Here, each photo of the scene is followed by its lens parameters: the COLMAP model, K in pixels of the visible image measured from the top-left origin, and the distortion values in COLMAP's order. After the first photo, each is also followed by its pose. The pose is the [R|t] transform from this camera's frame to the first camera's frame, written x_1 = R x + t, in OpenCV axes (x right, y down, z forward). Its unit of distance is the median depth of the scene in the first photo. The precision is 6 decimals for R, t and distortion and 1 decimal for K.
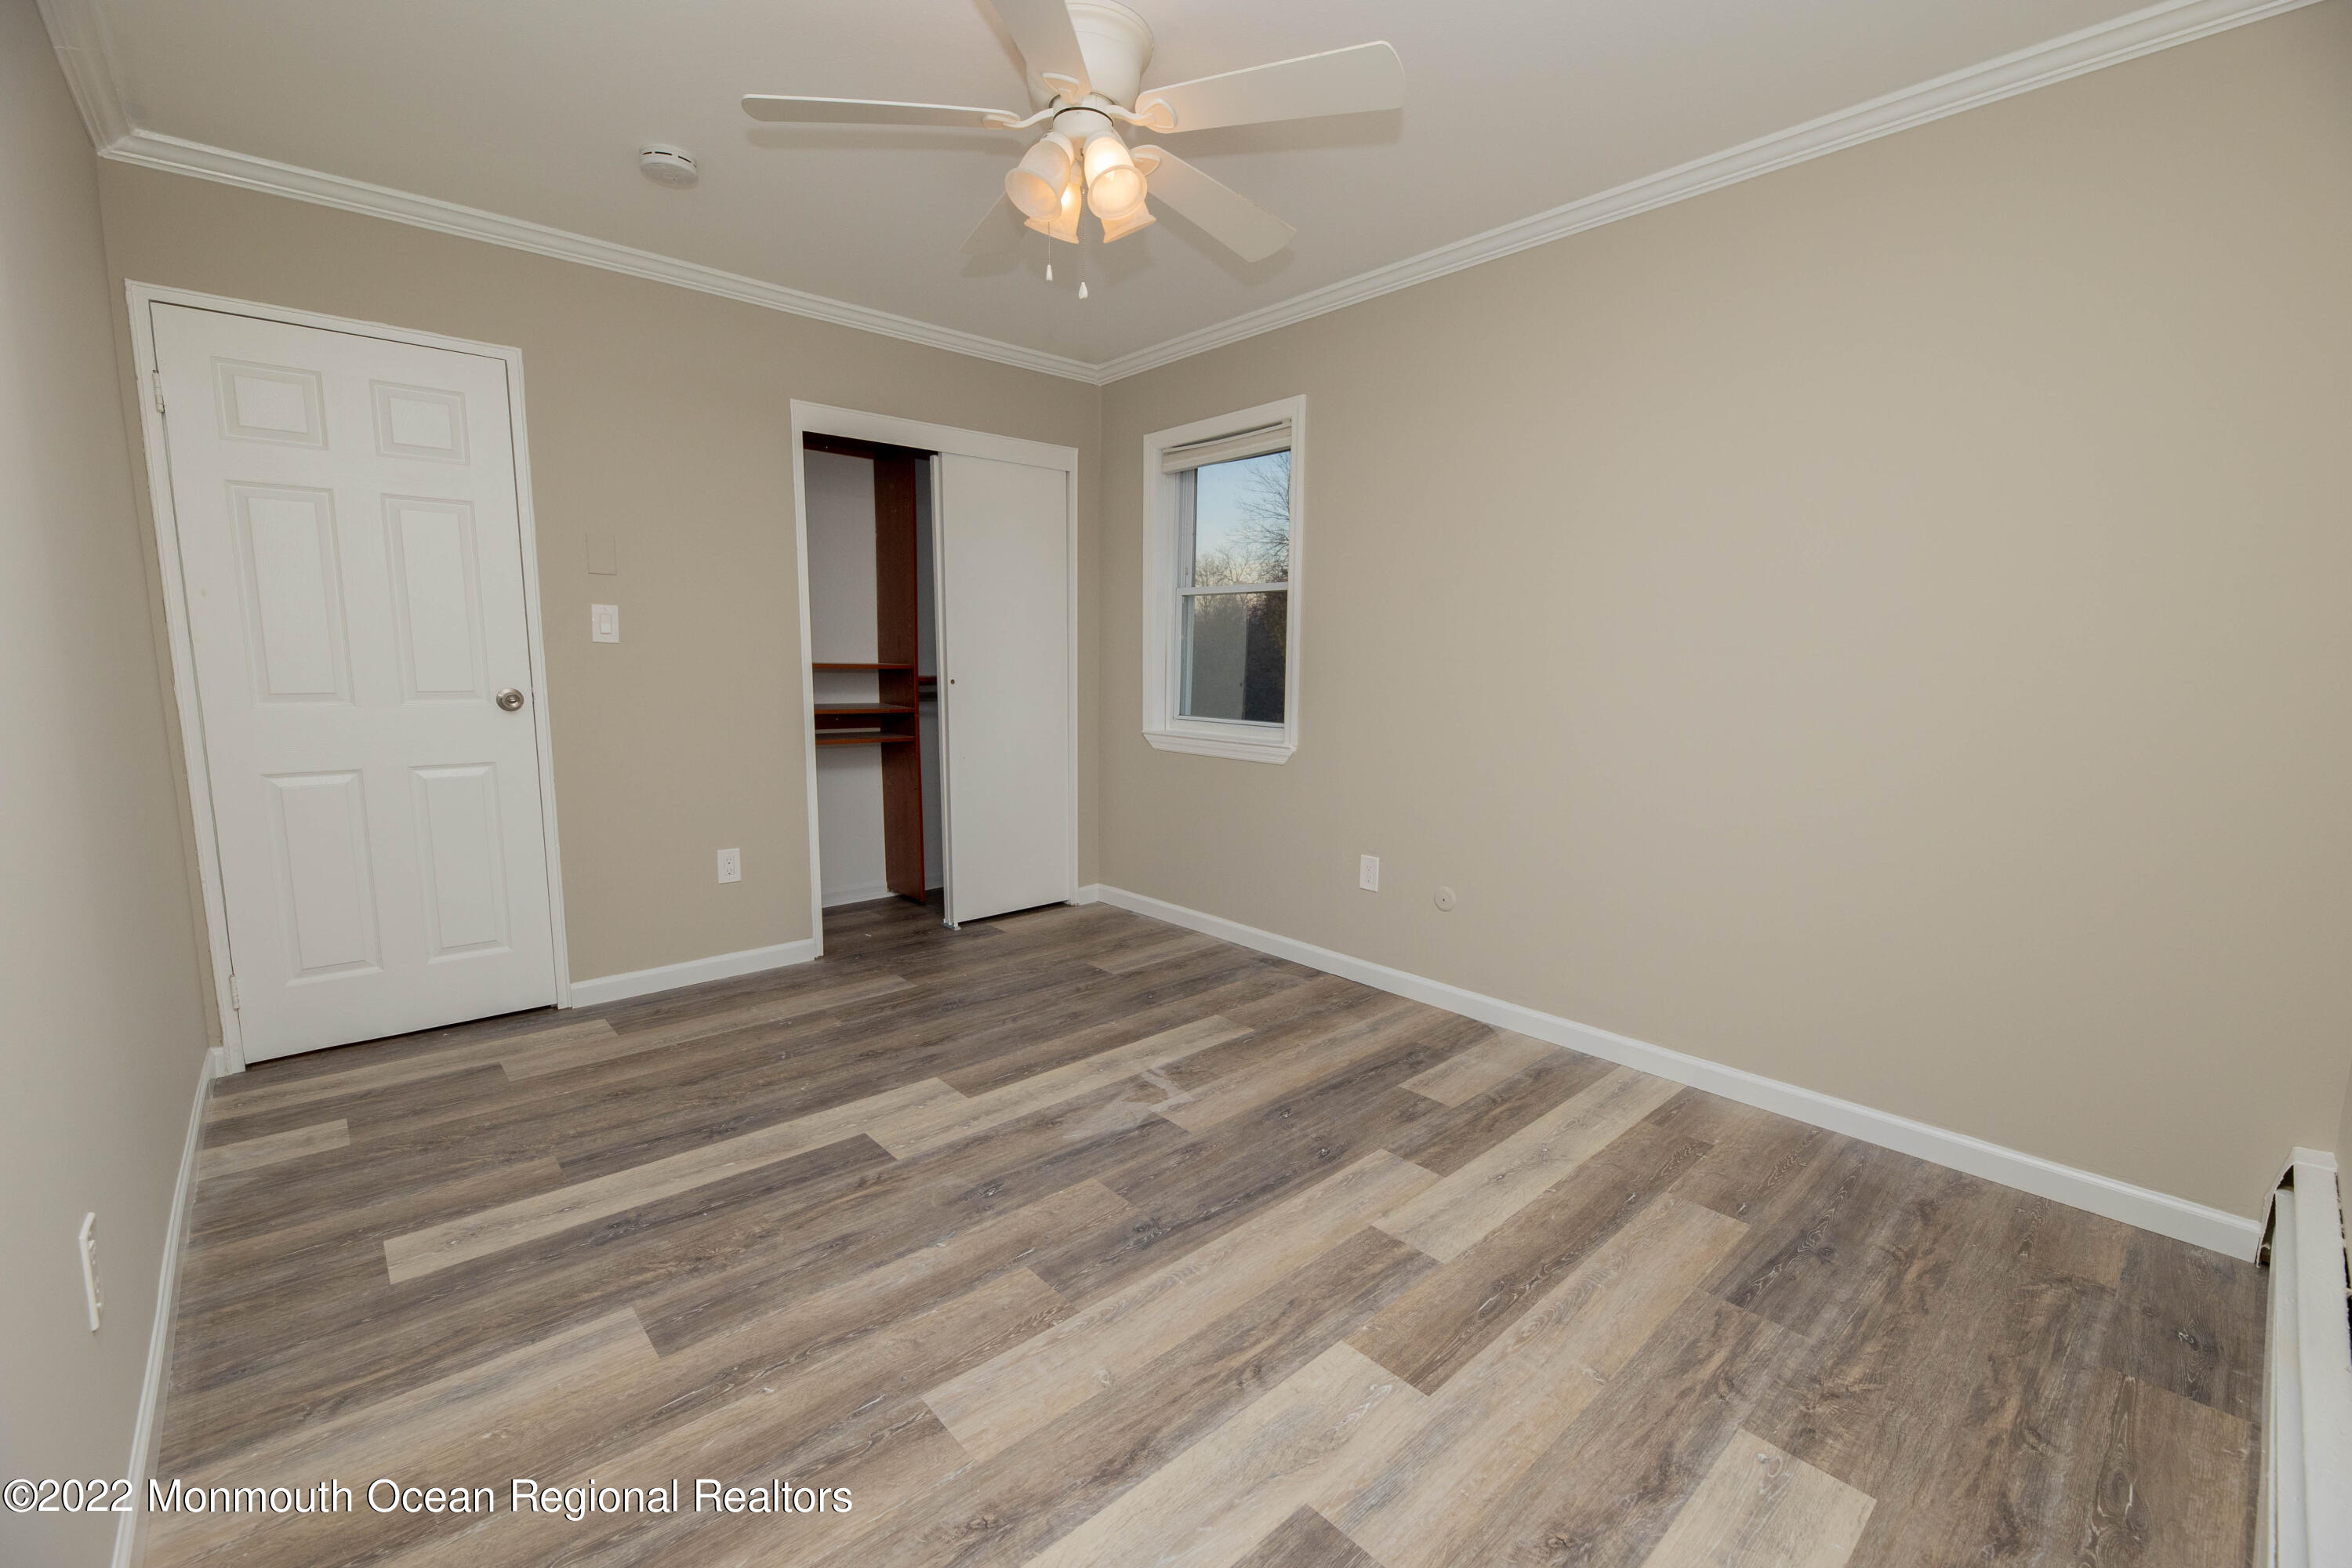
lens RADIAL K [[976.0, 0, 1192.5], [0, 976.0, 799.5], [0, 0, 1]] dist [0.002435, -0.003505]
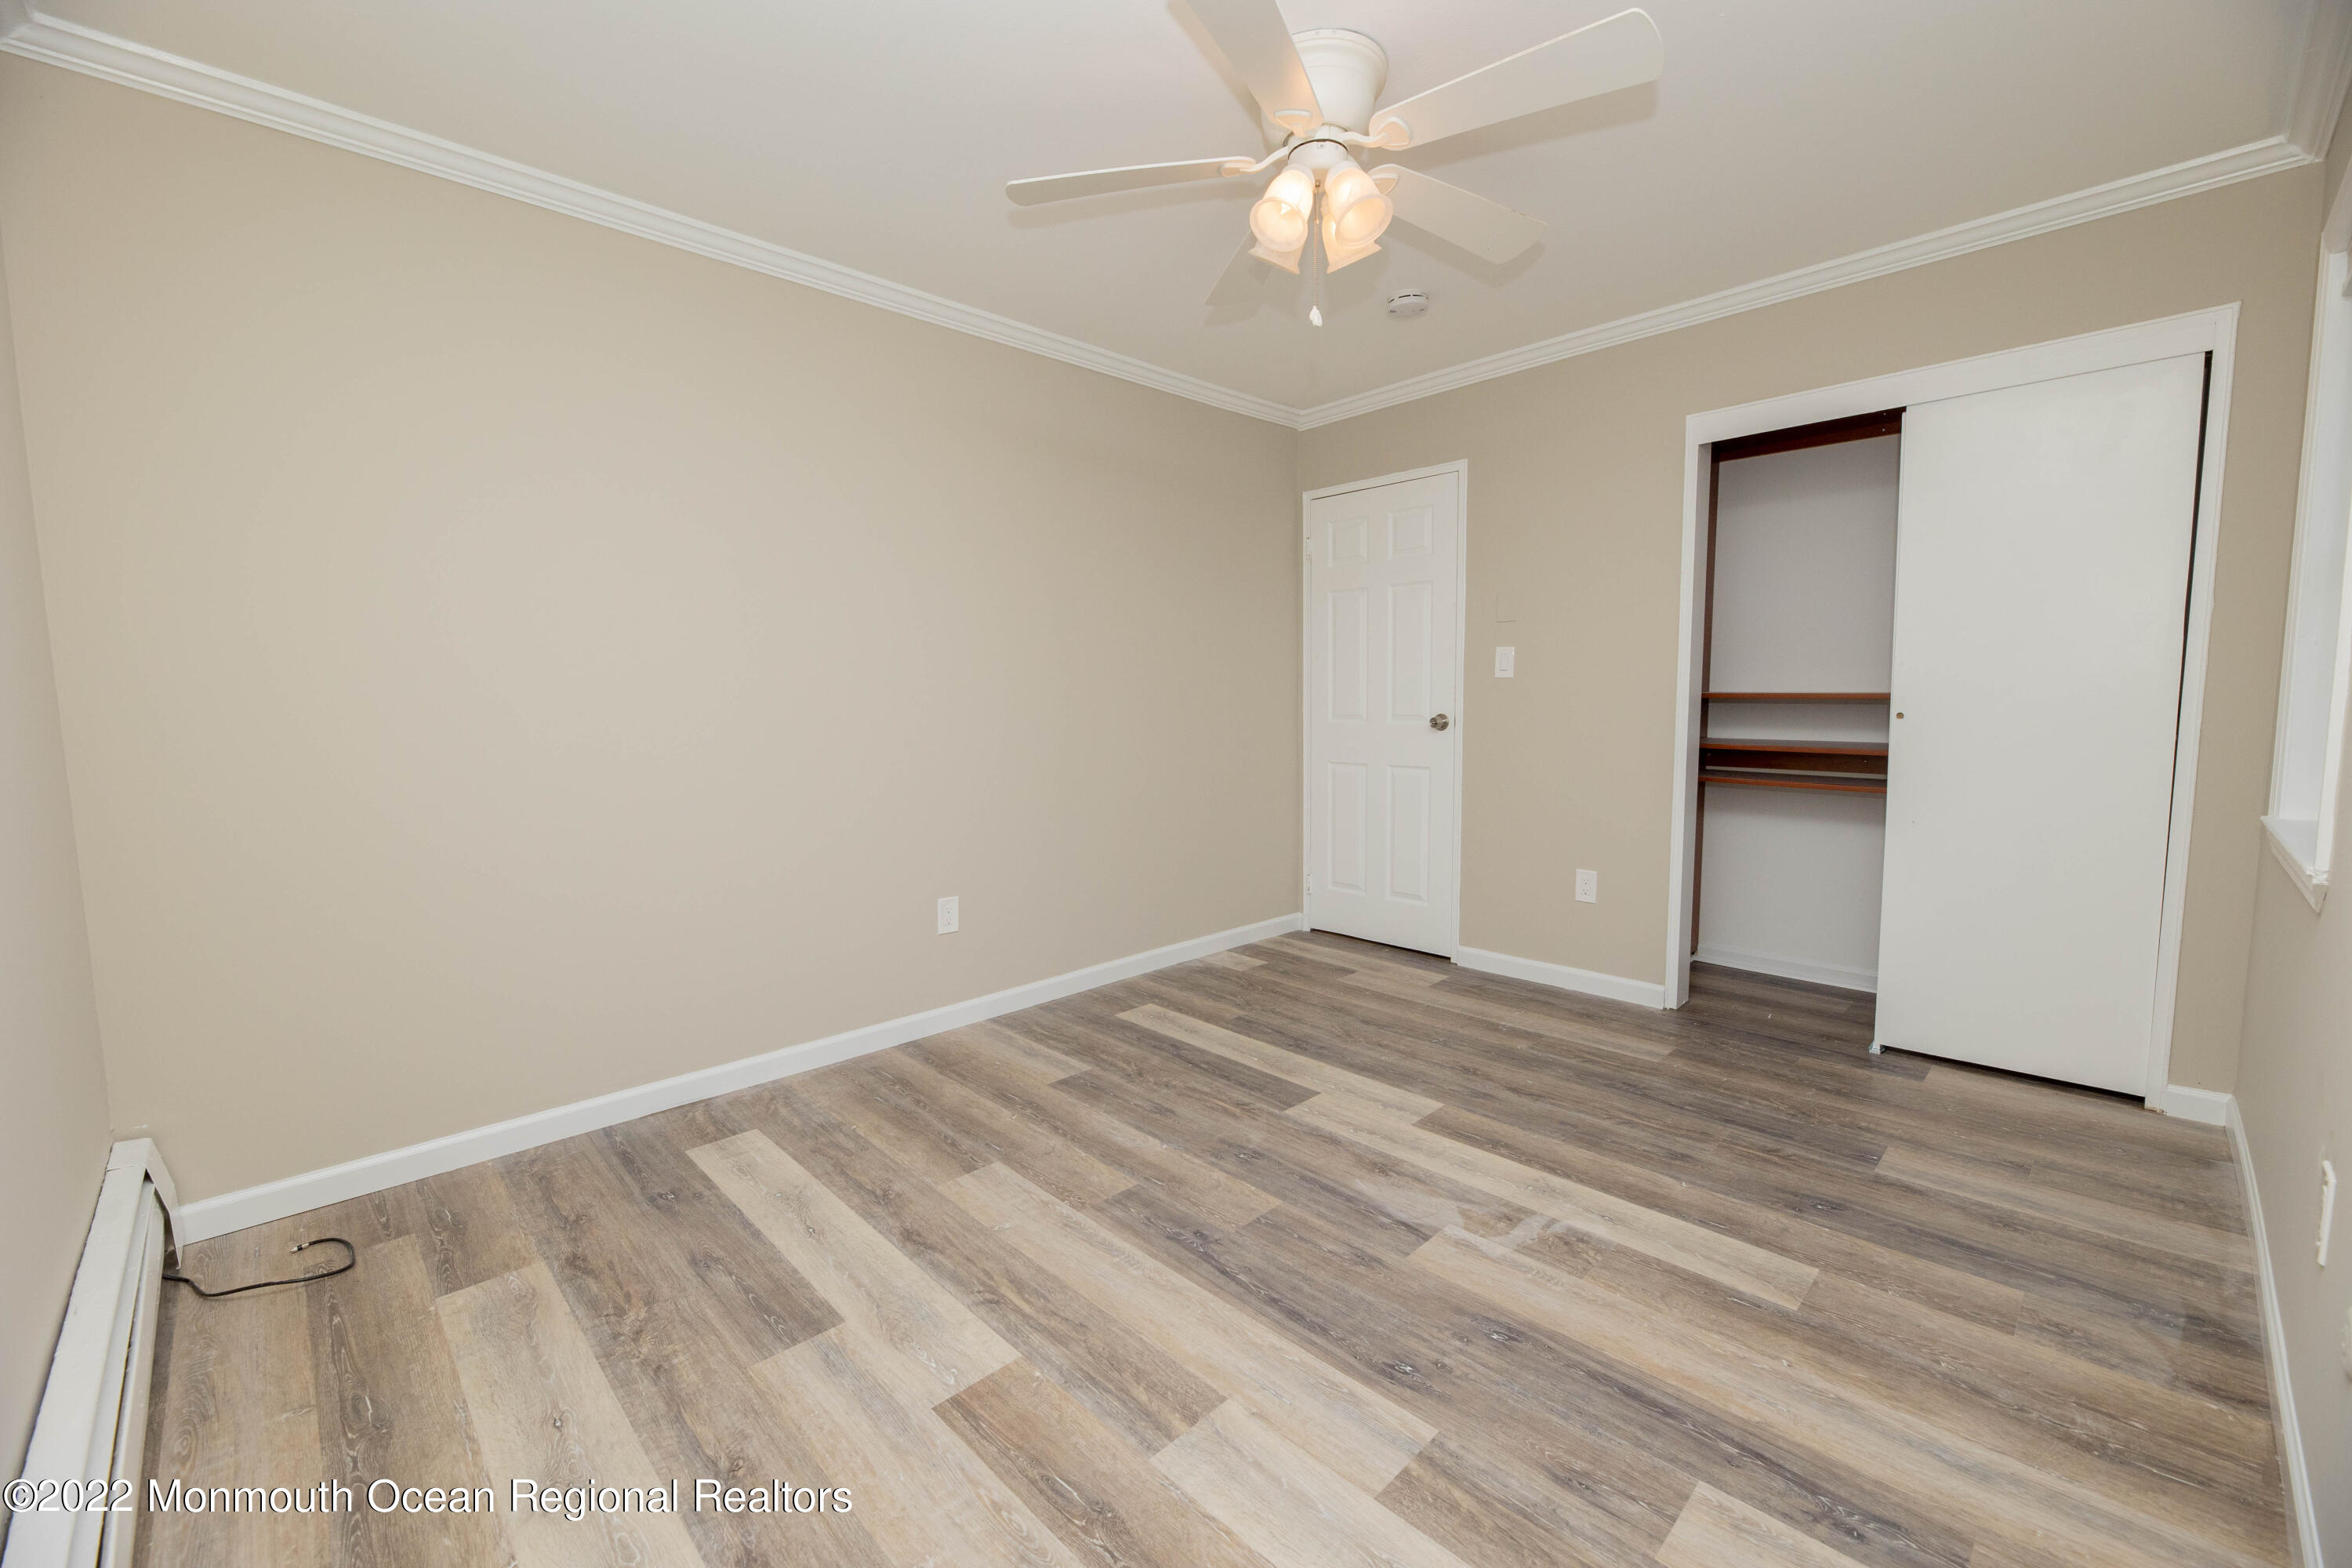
lens RADIAL K [[969.3, 0, 1176.0], [0, 969.3, 784.0], [0, 0, 1]] dist [-0.001258, -0.000415]
pose [[0.022201, 0.080473, -0.996510, 0.797387], [-0.135869, 0.987750, 0.076739, -0.087701], [0.990478, 0.133691, 0.032862, 0.760724]]
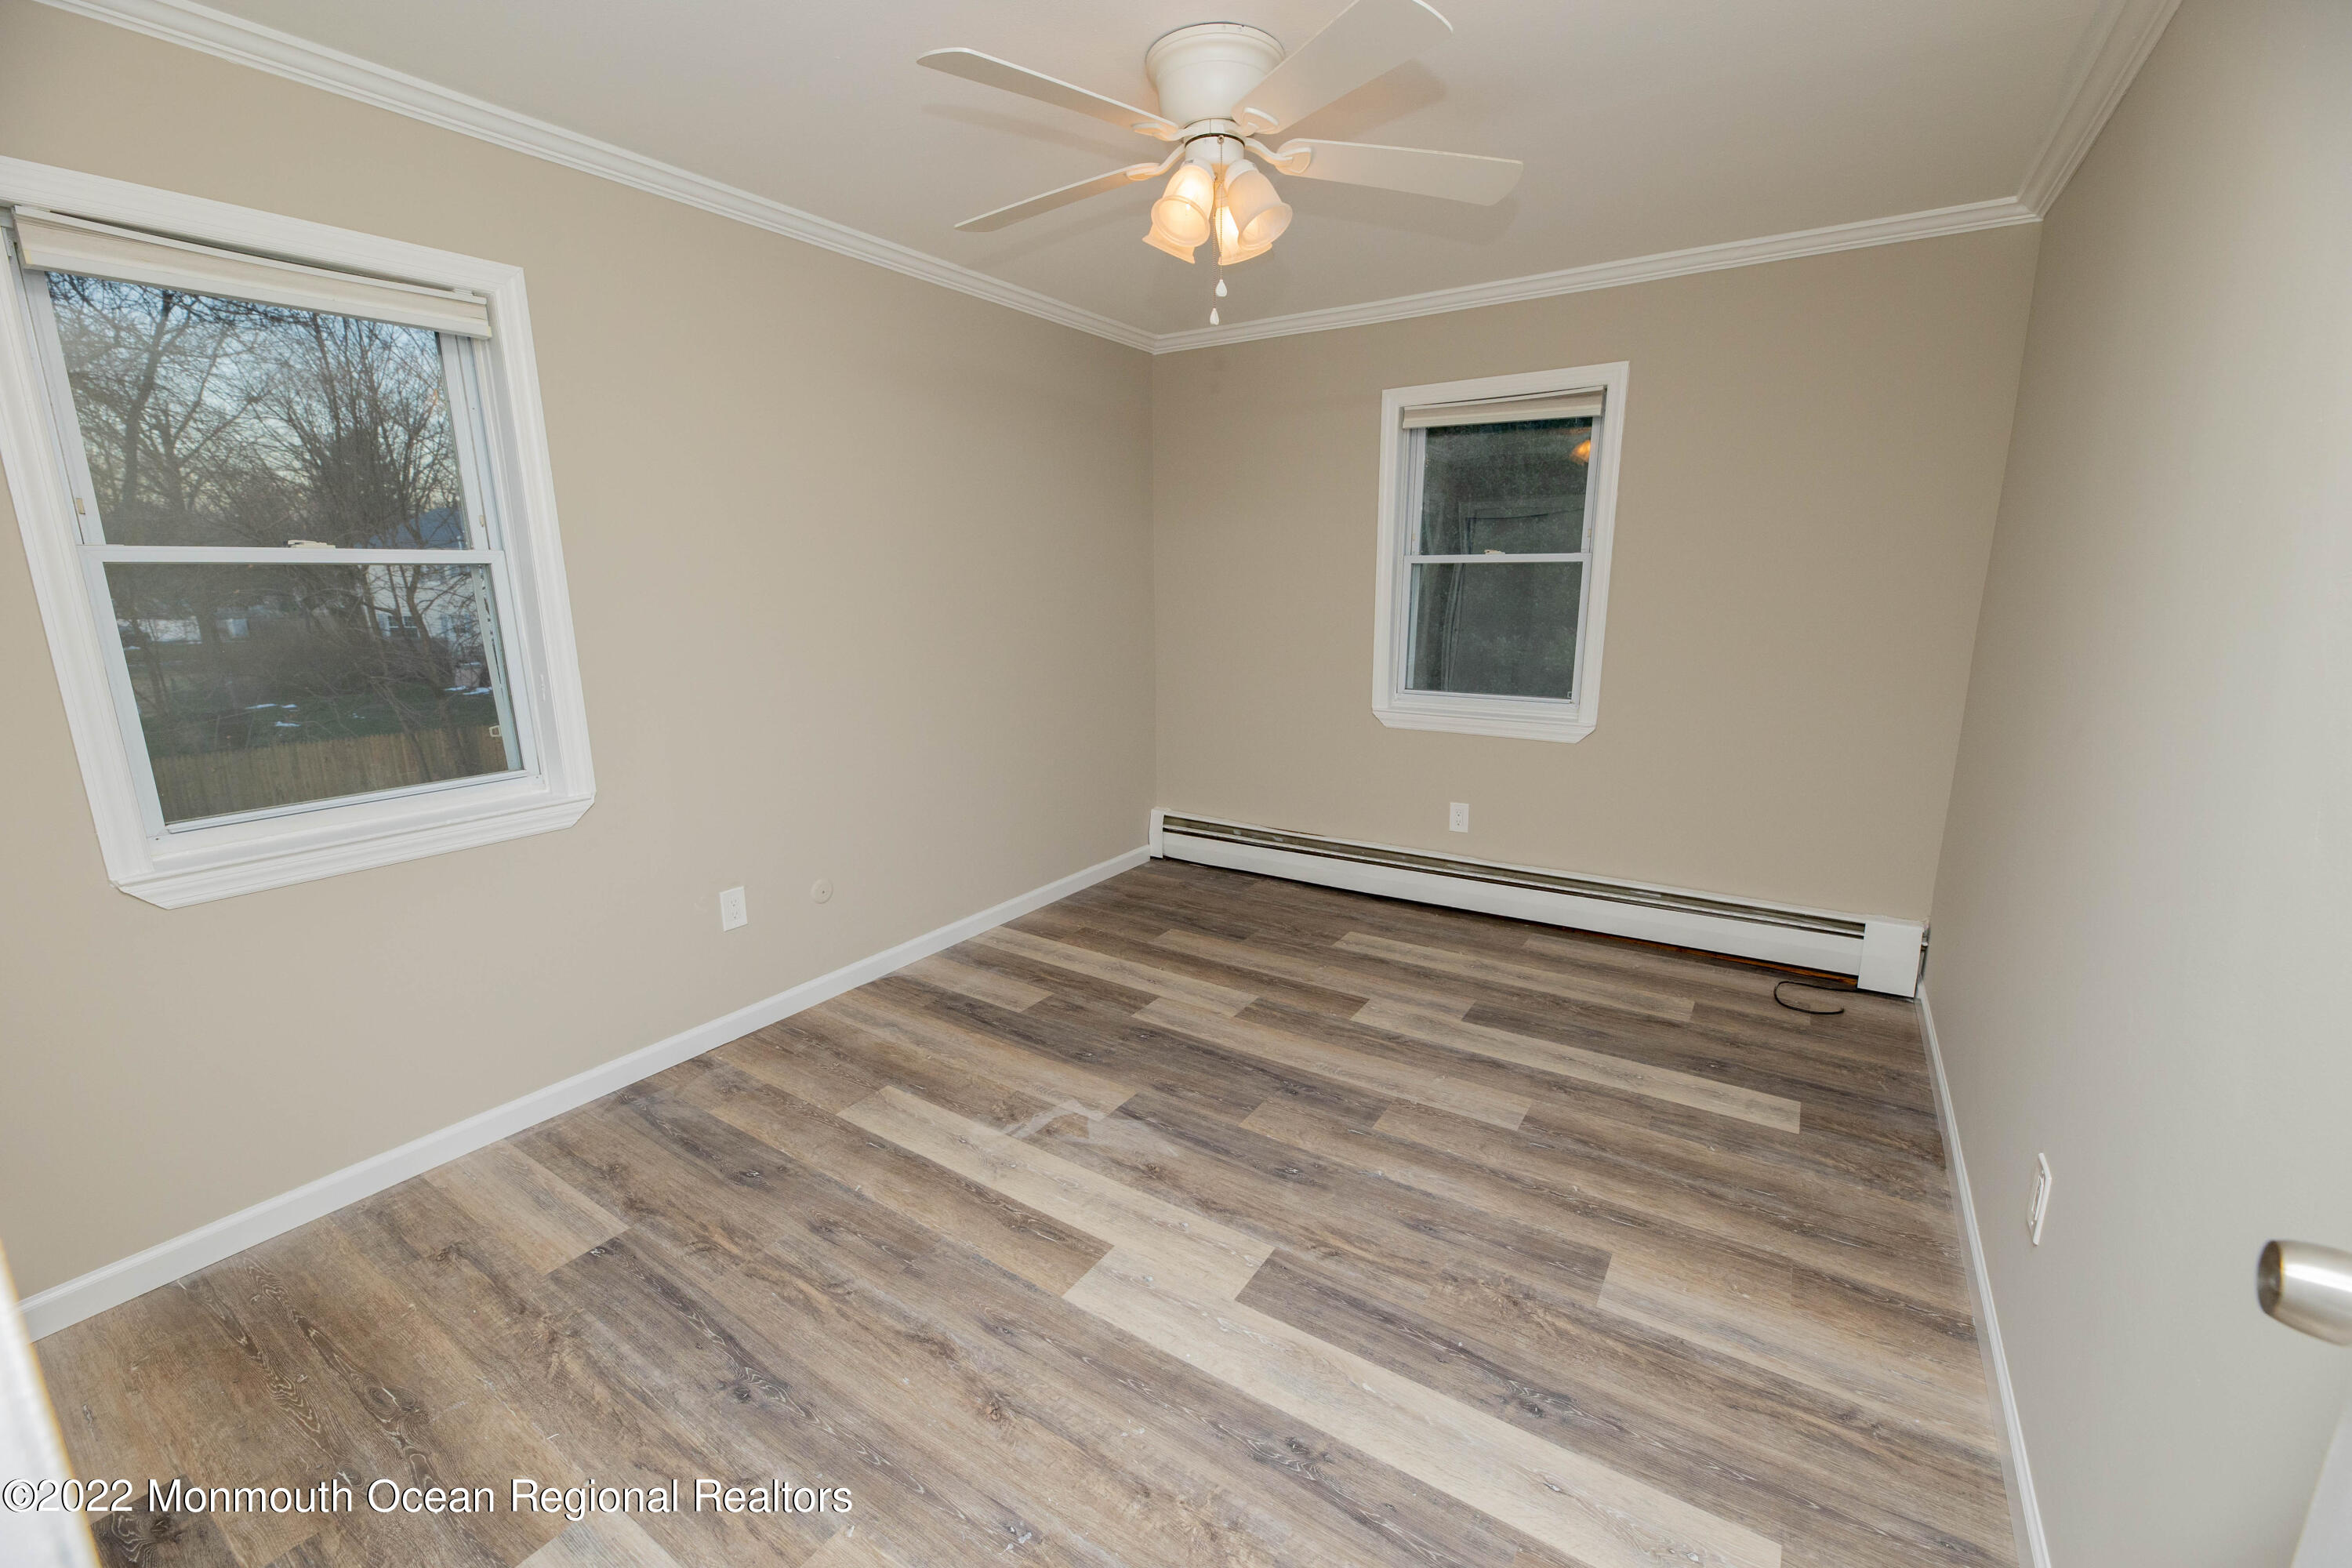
lens RADIAL K [[946.0, 0, 1177.5], [0, 946.0, 786.5], [0, 0, 1]] dist [0.000643, -0.003970]
pose [[-0.234680, -0.220602, 0.946710, -0.984306], [0.147453, 0.954560, 0.258984, -0.268554], [-0.960824, 0.200373, -0.191488, 1.135924]]
